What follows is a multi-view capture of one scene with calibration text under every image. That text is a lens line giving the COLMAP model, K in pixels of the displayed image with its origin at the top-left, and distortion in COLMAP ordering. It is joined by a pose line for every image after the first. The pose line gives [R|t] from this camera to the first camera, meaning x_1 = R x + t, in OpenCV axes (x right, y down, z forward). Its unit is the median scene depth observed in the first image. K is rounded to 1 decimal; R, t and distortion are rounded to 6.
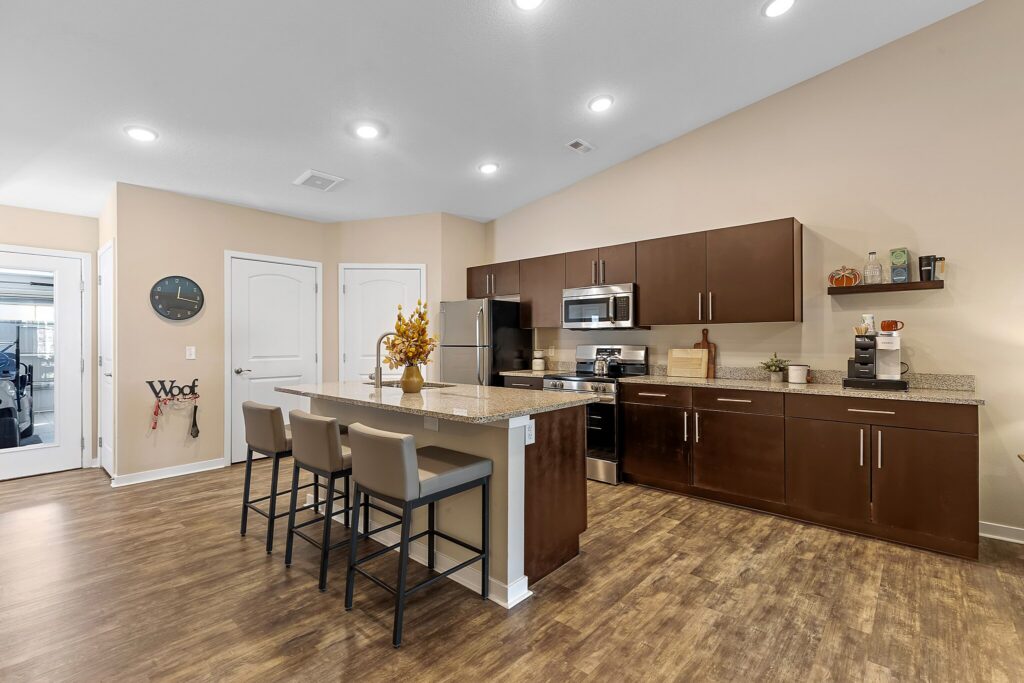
lens RADIAL K [[459.8, 0, 515.4], [0, 459.8, 340.4], [0, 0, 1]] dist [0.009507, -0.001961]
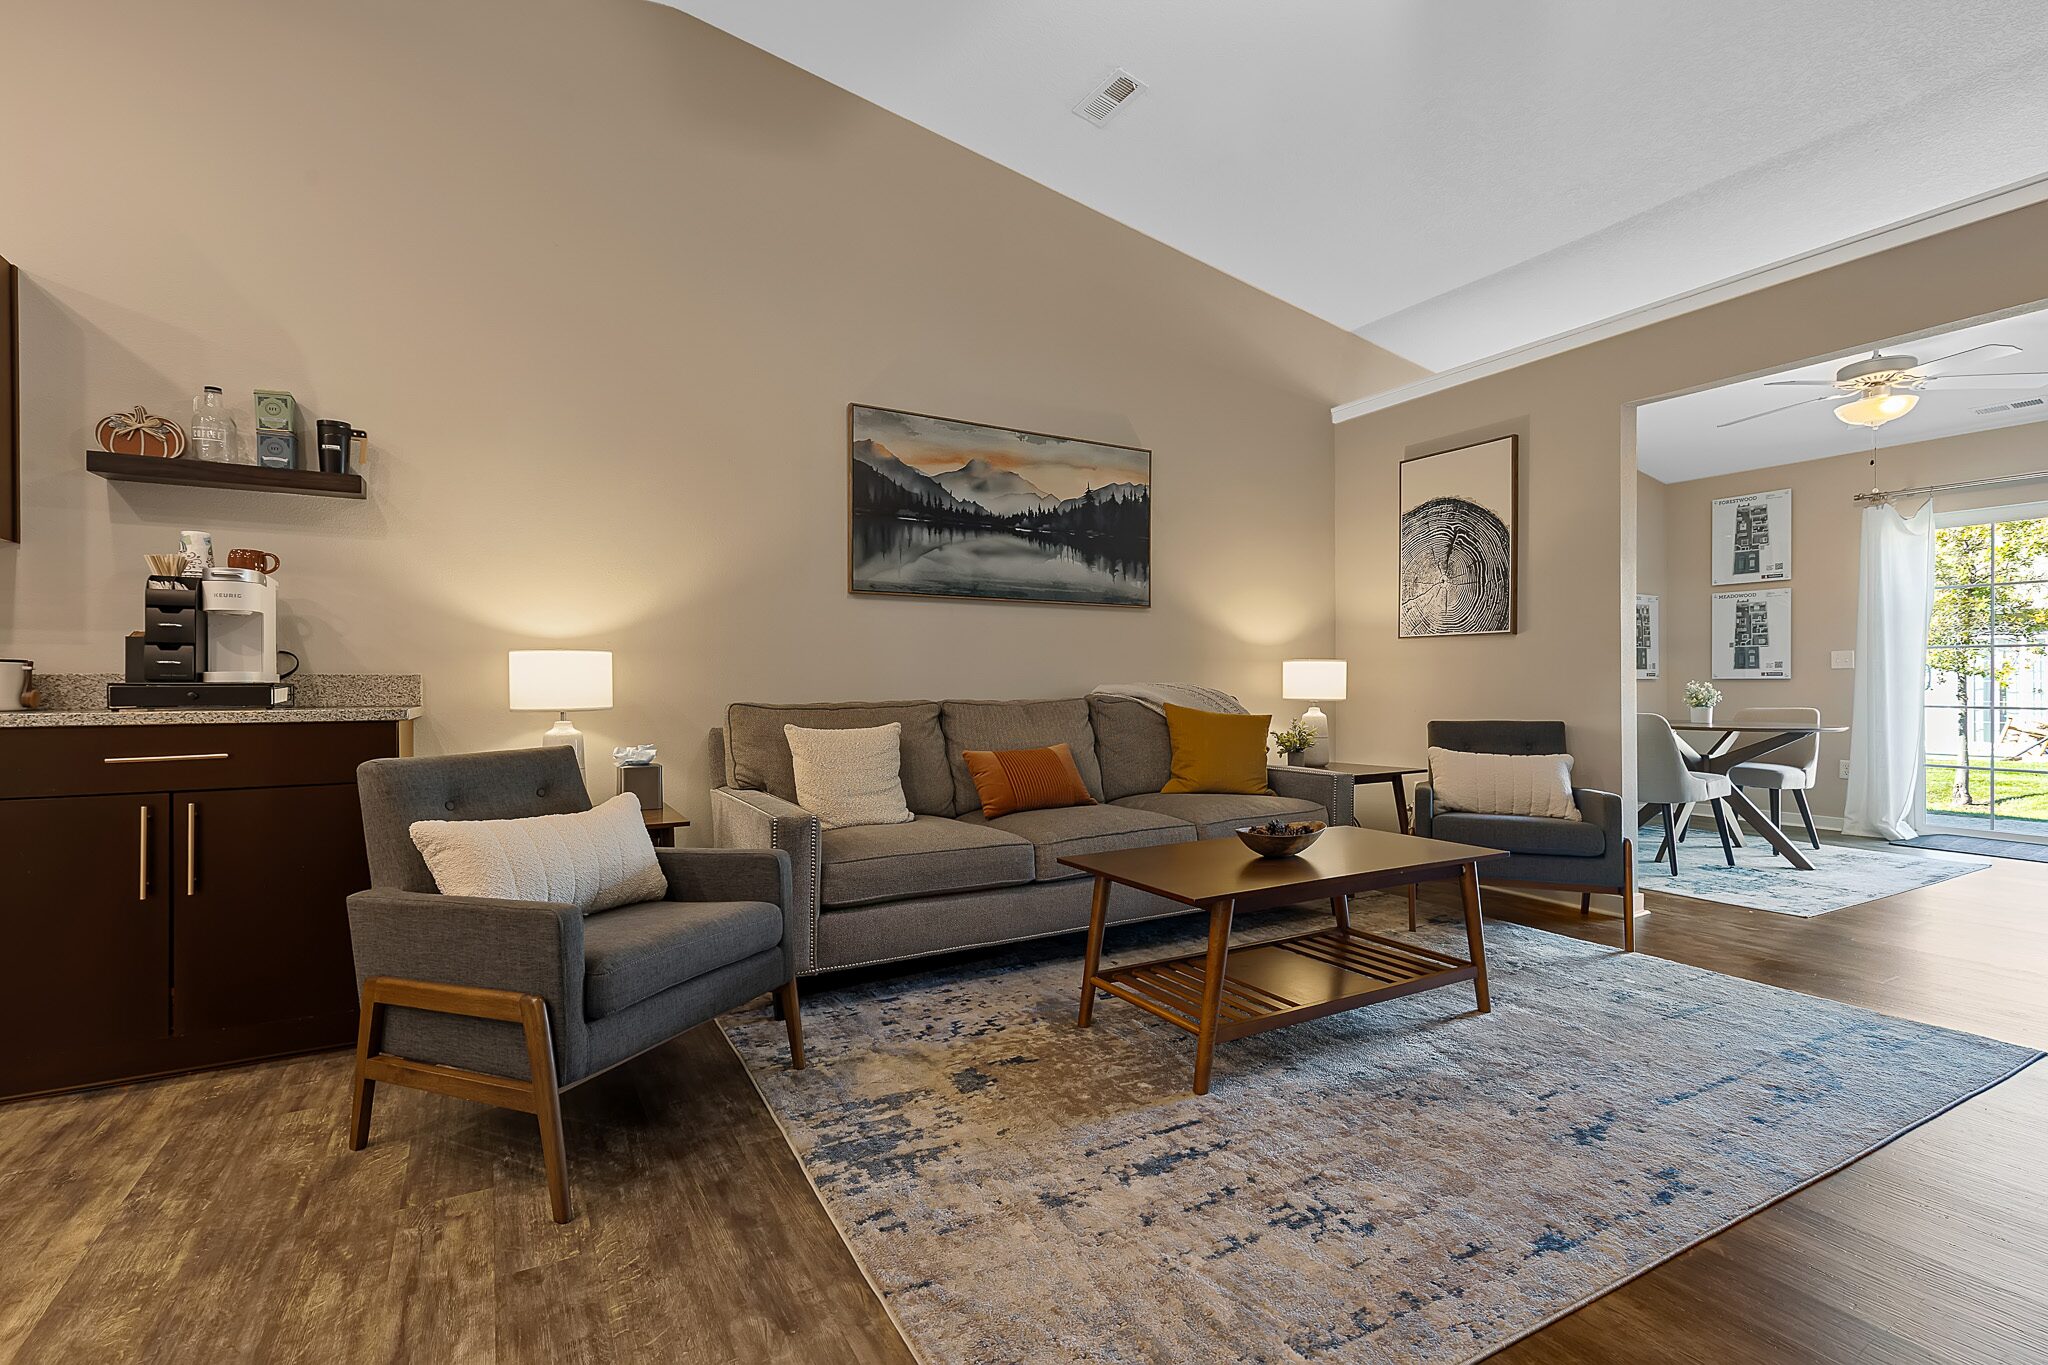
lens RADIAL K [[919.6, 0, 996.8], [0, 919.6, 685.1], [0, 0, 1]] dist [0.009507, -0.001961]
pose [[0.334760, -0.000435, 0.942303, 0.234218], [0.001343, 0.999999, -0.000016, 0.083469], [-0.942302, 0.001270, 0.334761, 0.057812]]
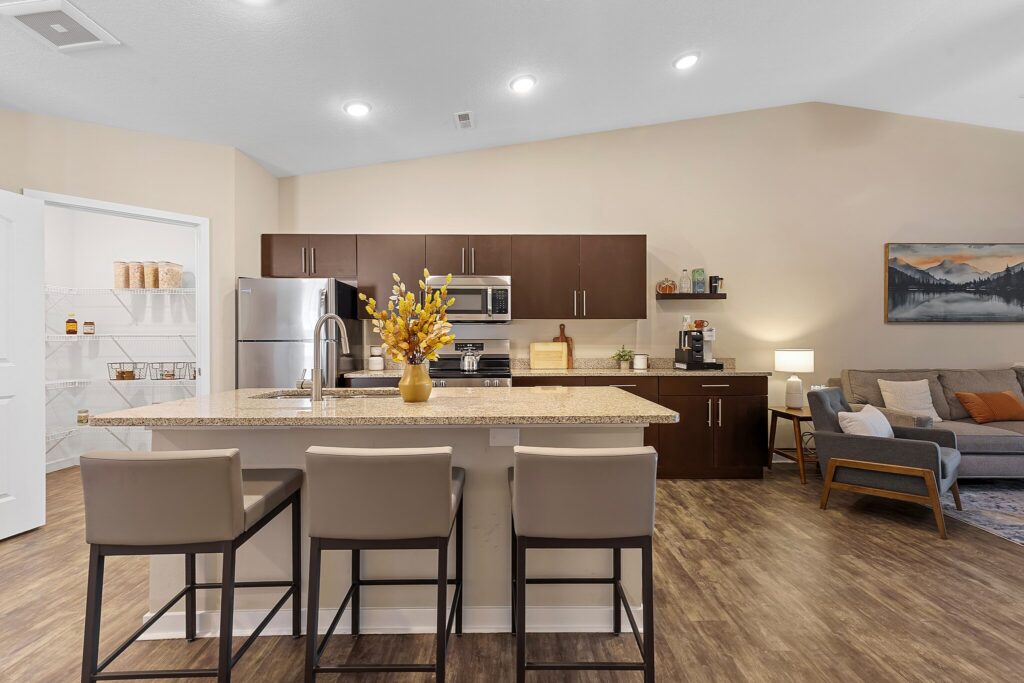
lens RADIAL K [[459.8, 0, 512.0], [0, 459.8, 341.0], [0, 0, 1]] dist [0.009507, -0.001961]
pose [[0.744177, 0.000036, 0.667983, -0.534279], [-0.000600, 1.000000, 0.000615, 0.018984], [-0.667983, -0.000858, 0.744176, 0.350840]]
